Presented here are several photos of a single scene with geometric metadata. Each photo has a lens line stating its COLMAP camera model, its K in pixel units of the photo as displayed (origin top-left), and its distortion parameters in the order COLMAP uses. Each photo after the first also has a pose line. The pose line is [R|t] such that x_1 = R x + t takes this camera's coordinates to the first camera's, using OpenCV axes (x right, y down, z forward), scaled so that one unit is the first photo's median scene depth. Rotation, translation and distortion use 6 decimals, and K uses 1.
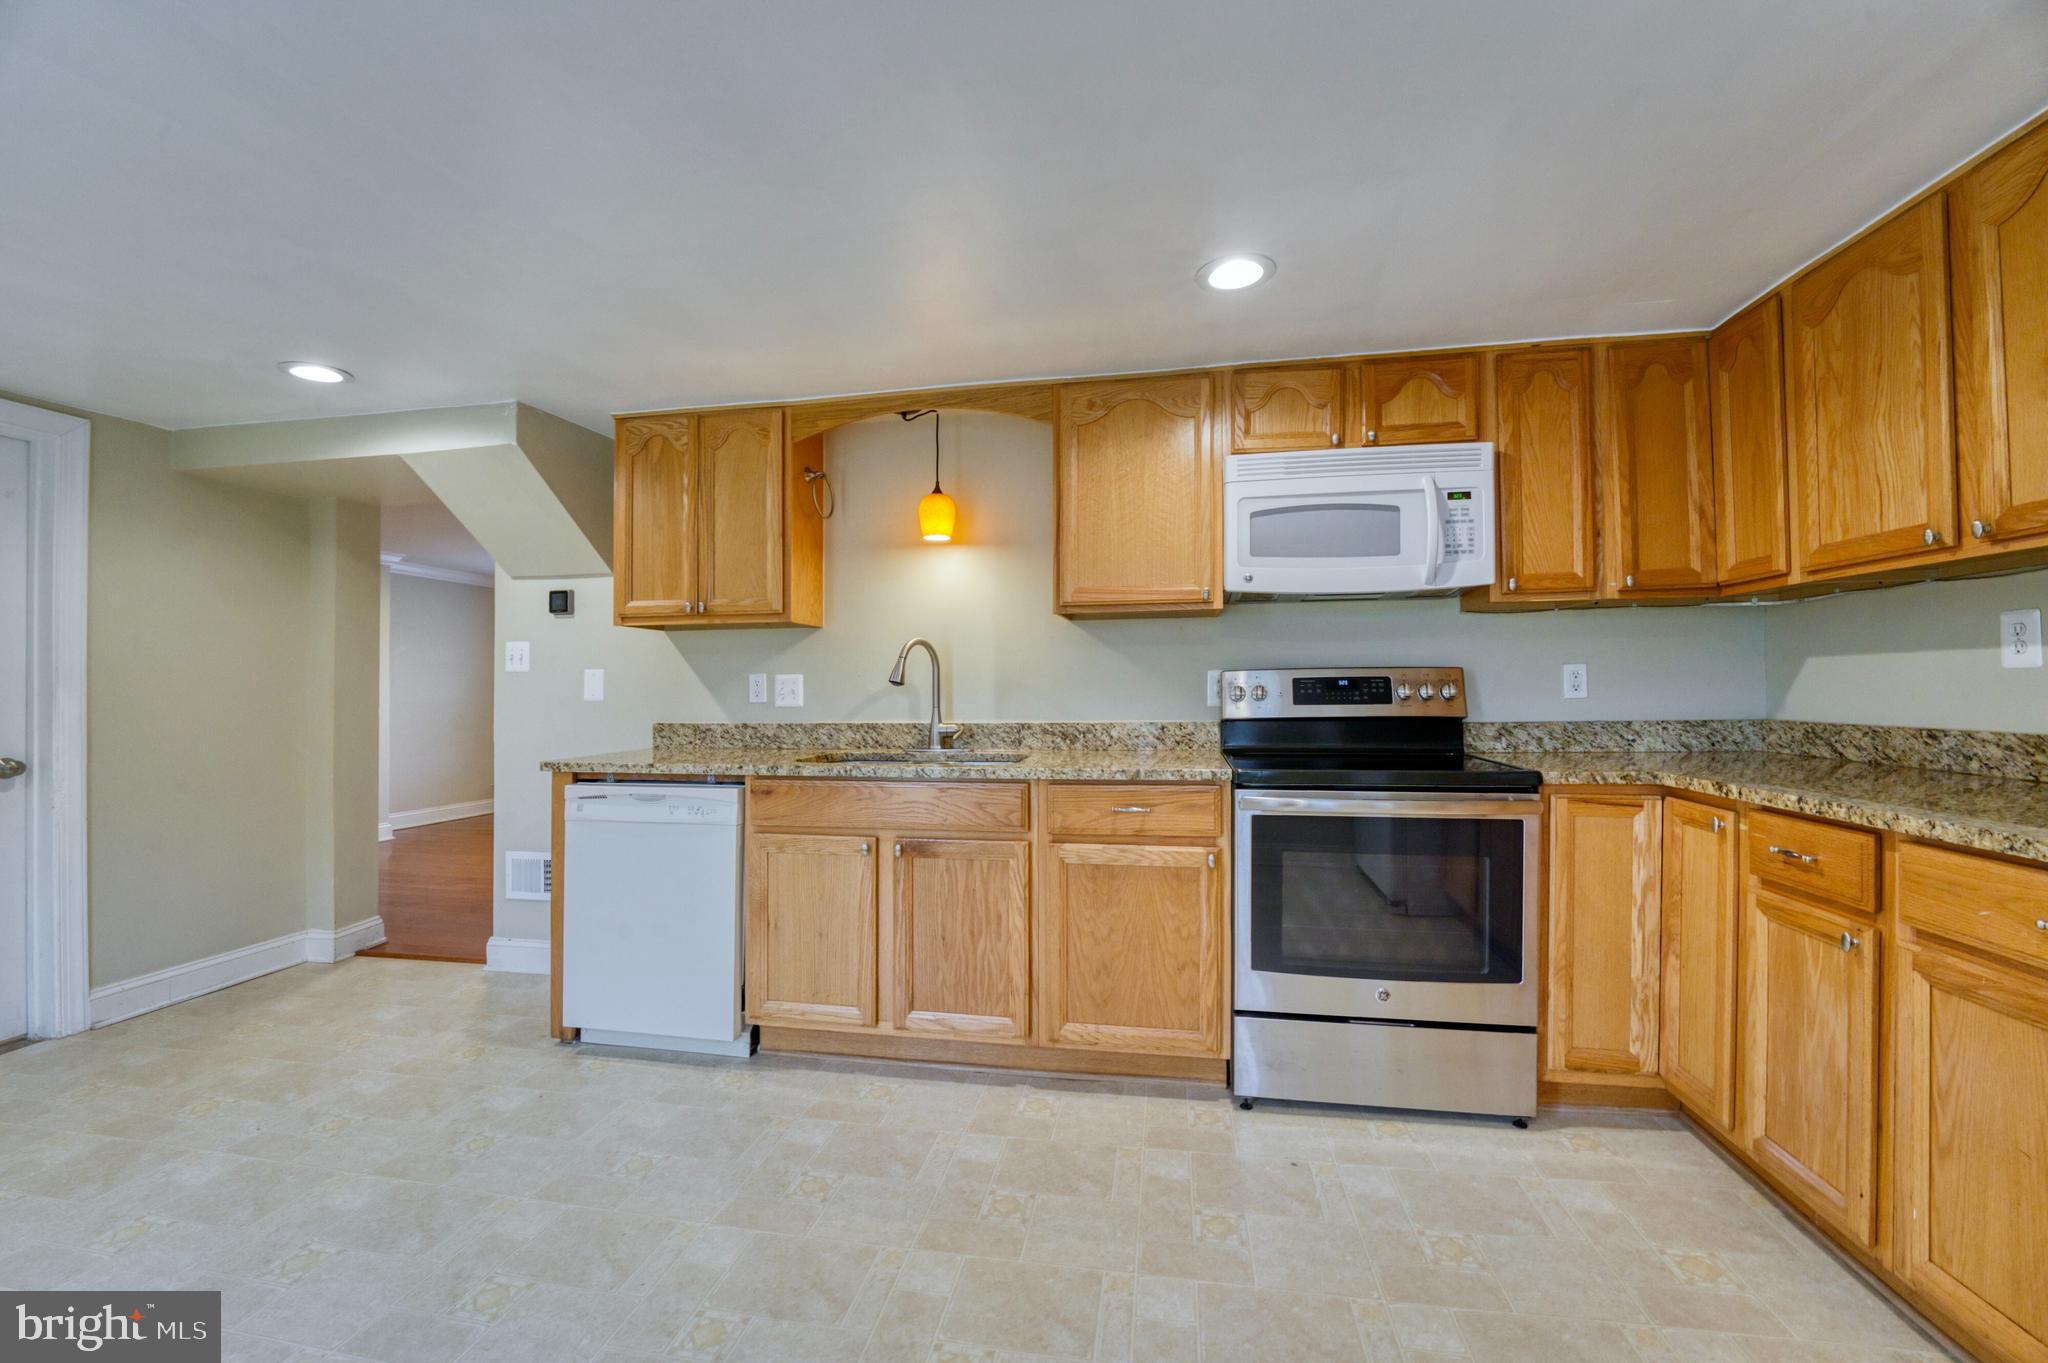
lens RADIAL K [[839.6, 0, 1016.8], [0, 839.6, 683.7], [0, 0, 1]] dist [-0.024492, 0.000153]
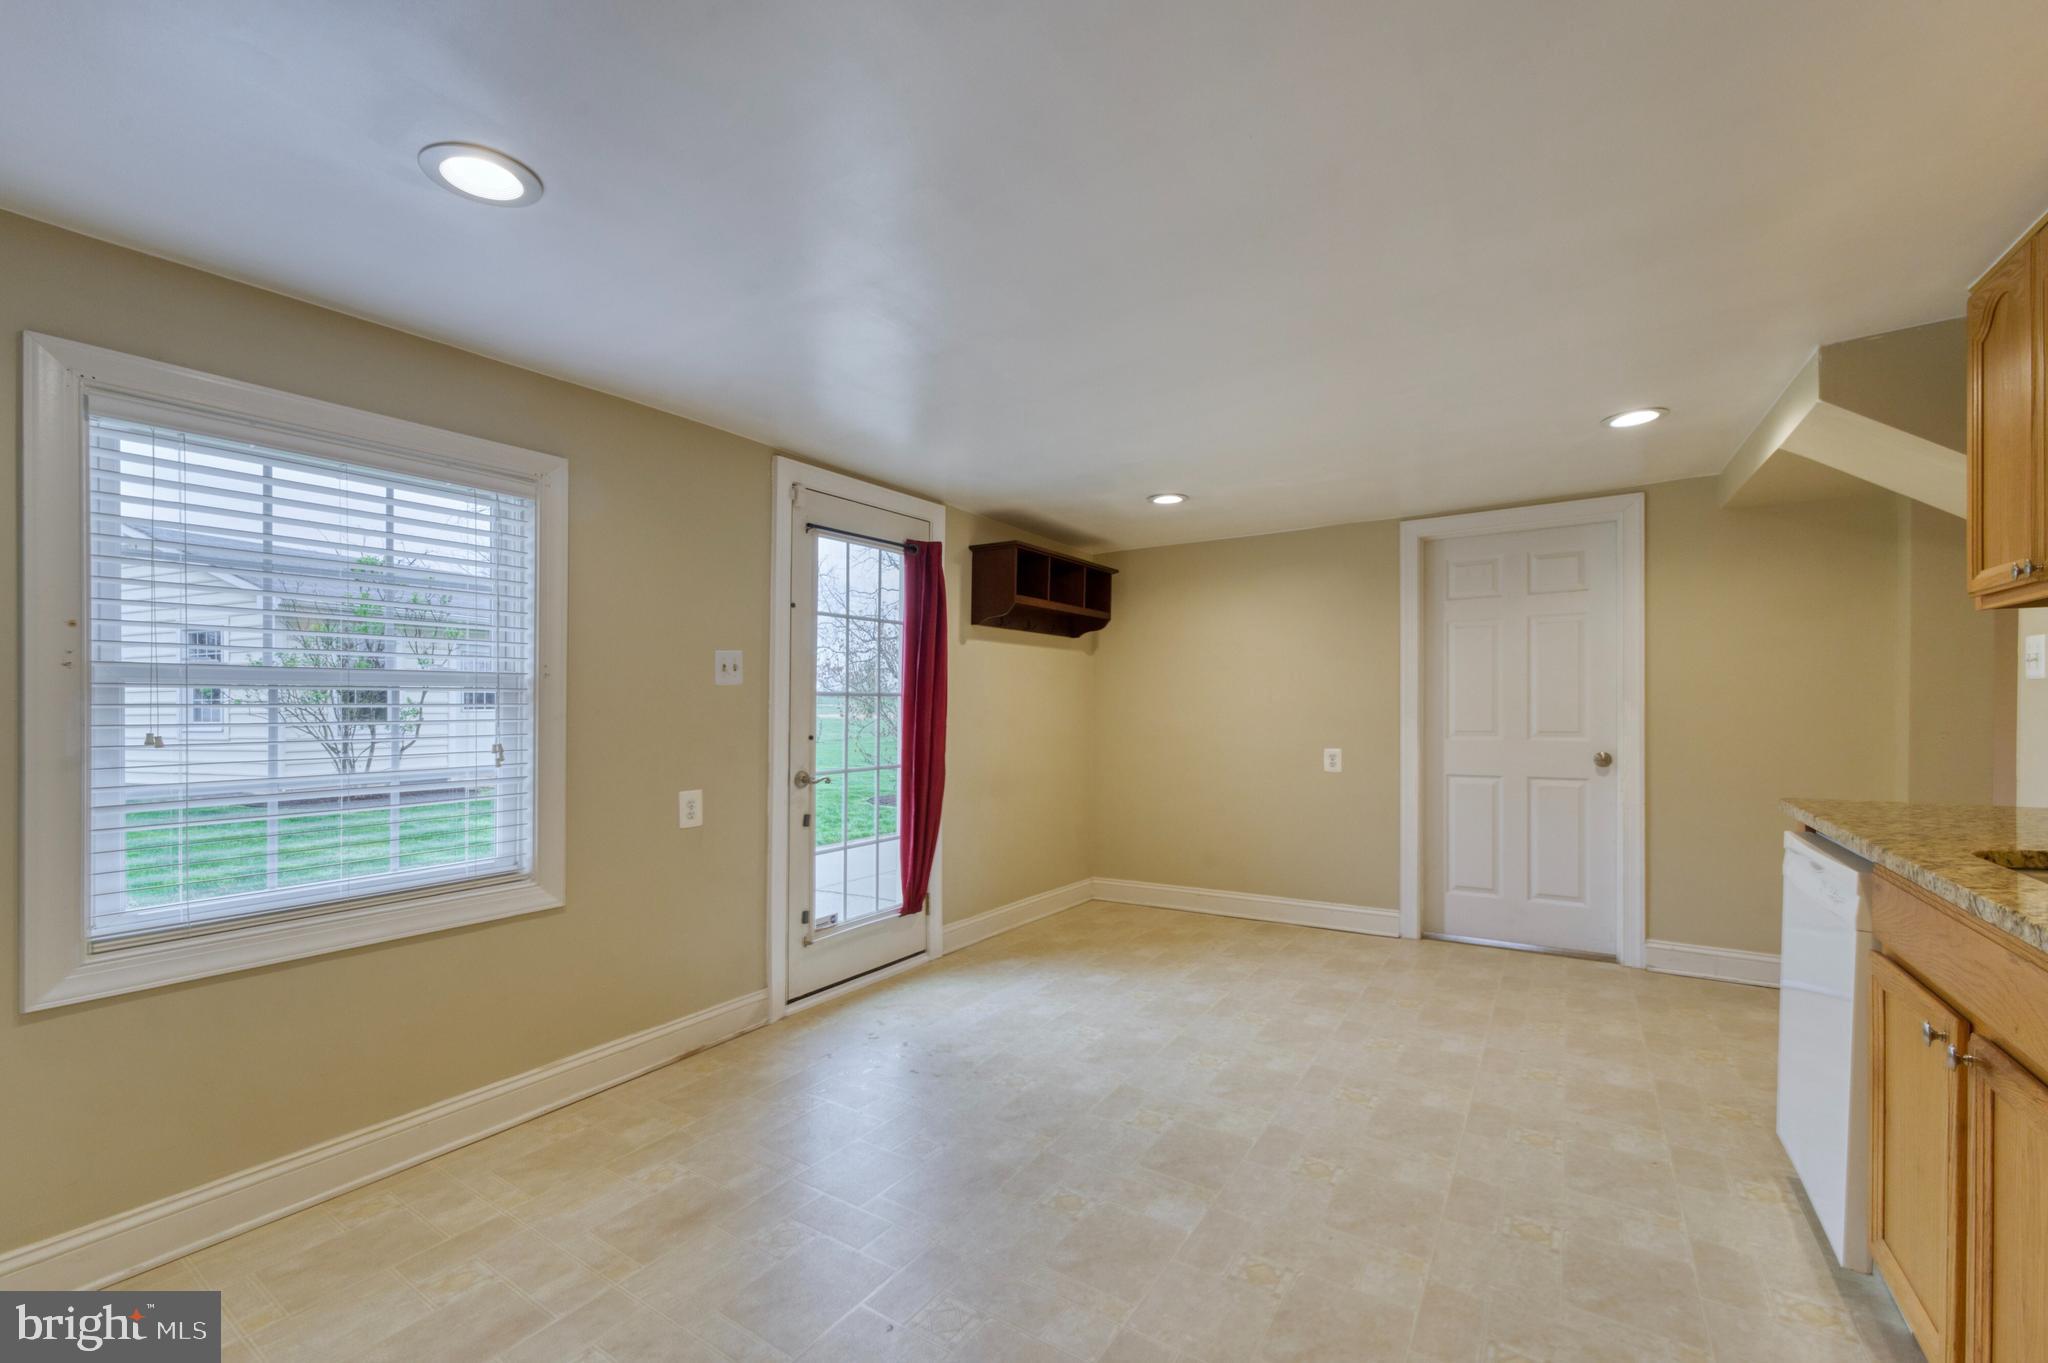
lens RADIAL K [[839.7, 0, 1025.4], [0, 839.7, 727.6], [0, 0, 1]] dist [0.000329, 0.000024]
pose [[-0.380851, 0.037987, -0.923856, 0.503687], [0.015848, 0.999277, 0.034555, -0.017553], [0.924501, -0.001481, -0.381178, 0.694804]]
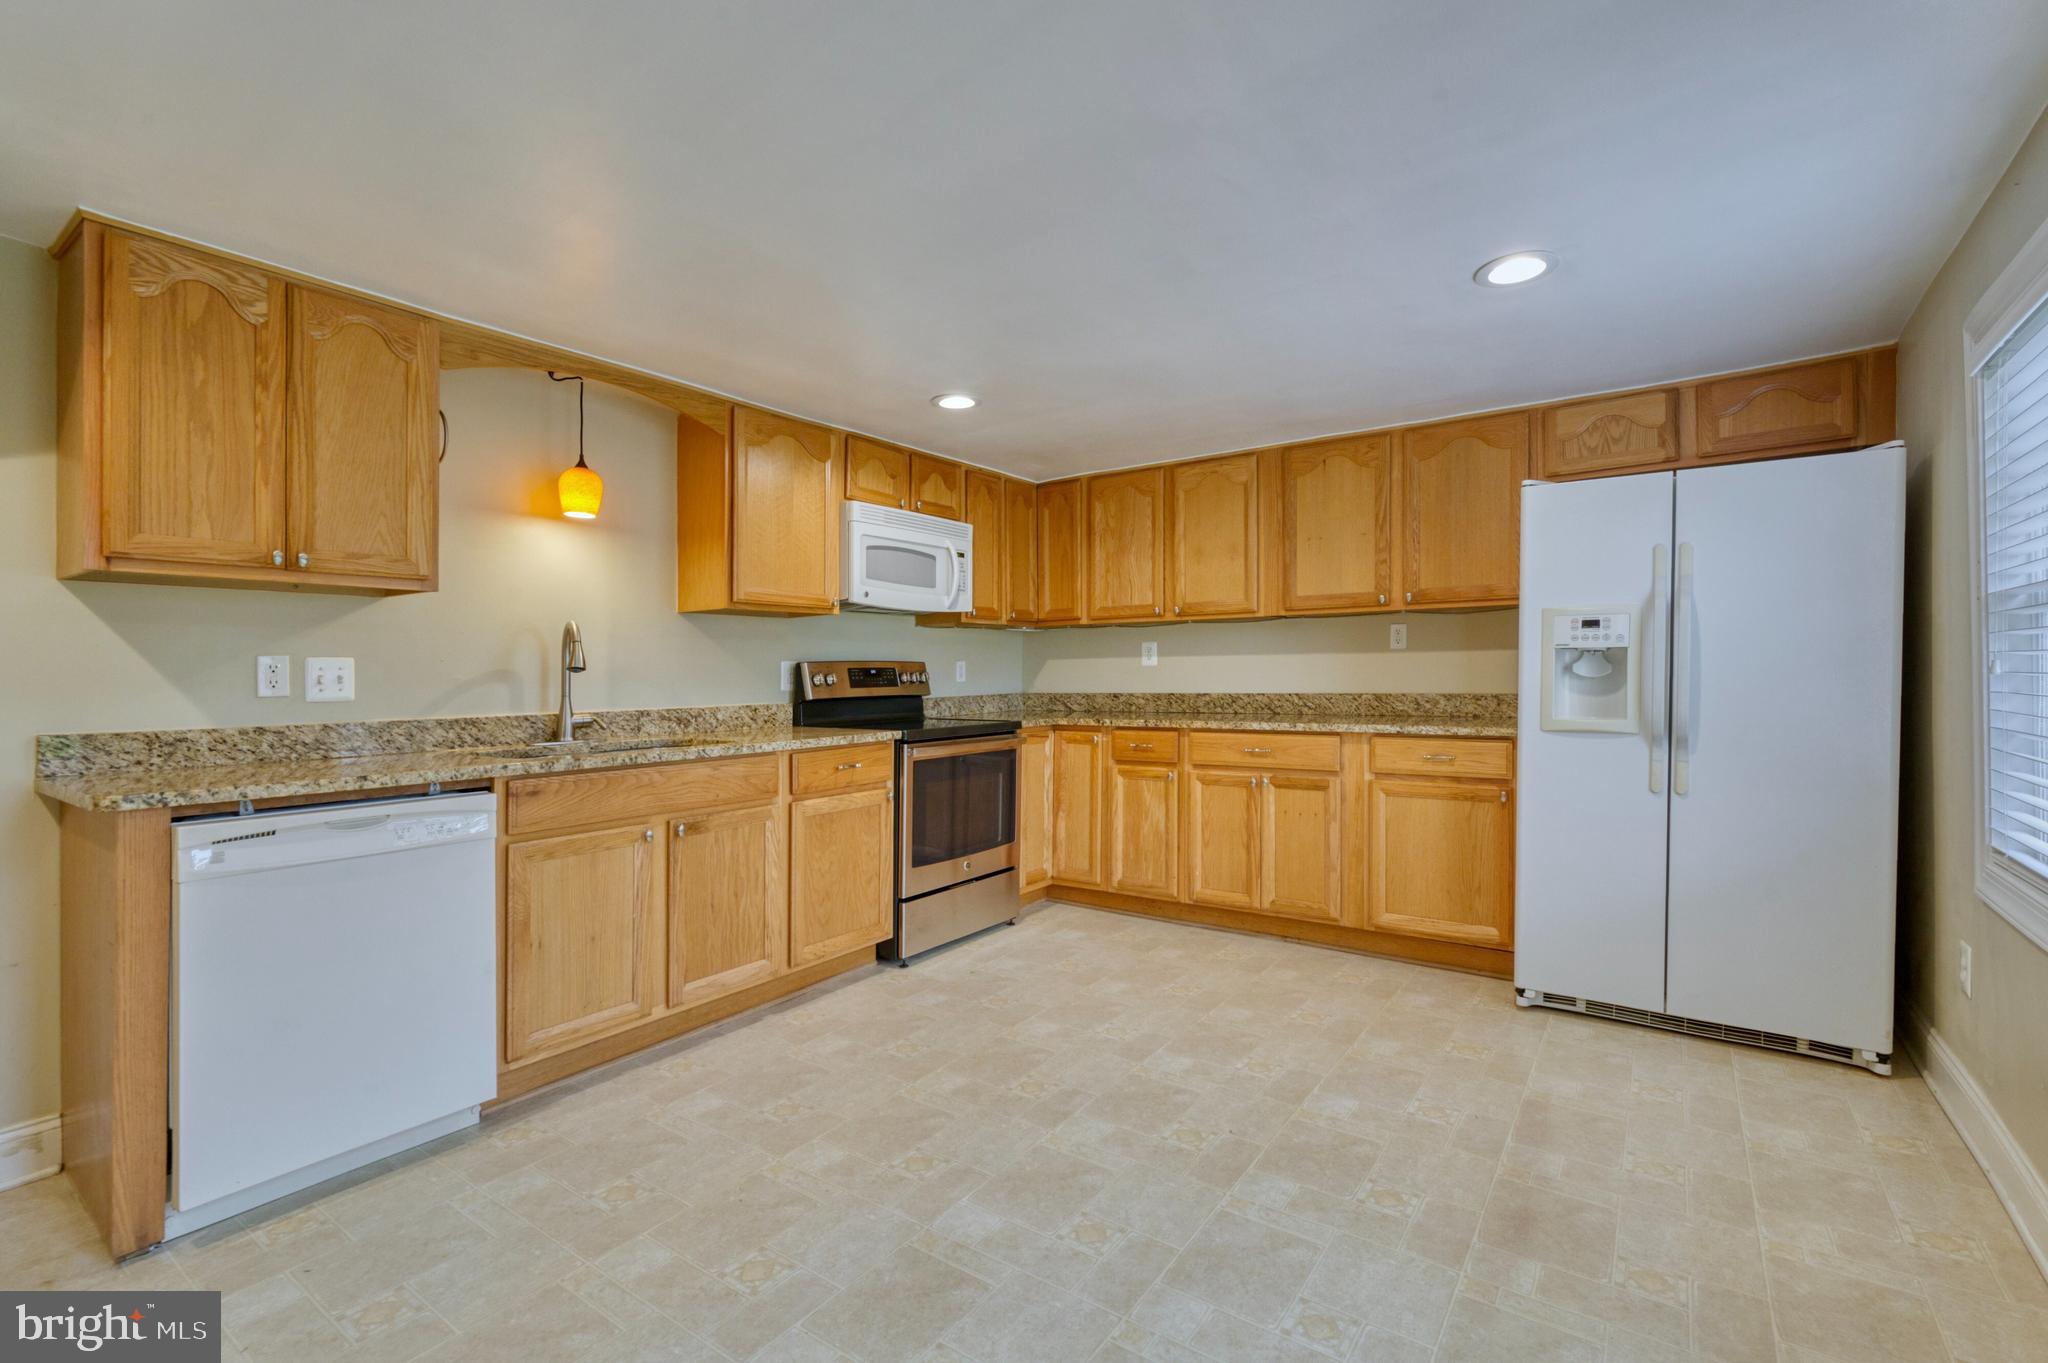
lens RADIAL K [[886.3, 0, 1017.6], [0, 886.3, 706.9], [0, 0, 1]] dist [0.001145, 0.000082]
pose [[0.433123, -0.029149, 0.900863, -0.940366], [0.004457, 0.999534, 0.030200, 0.015284], [-0.901324, -0.009065, 0.433051, 0.155640]]
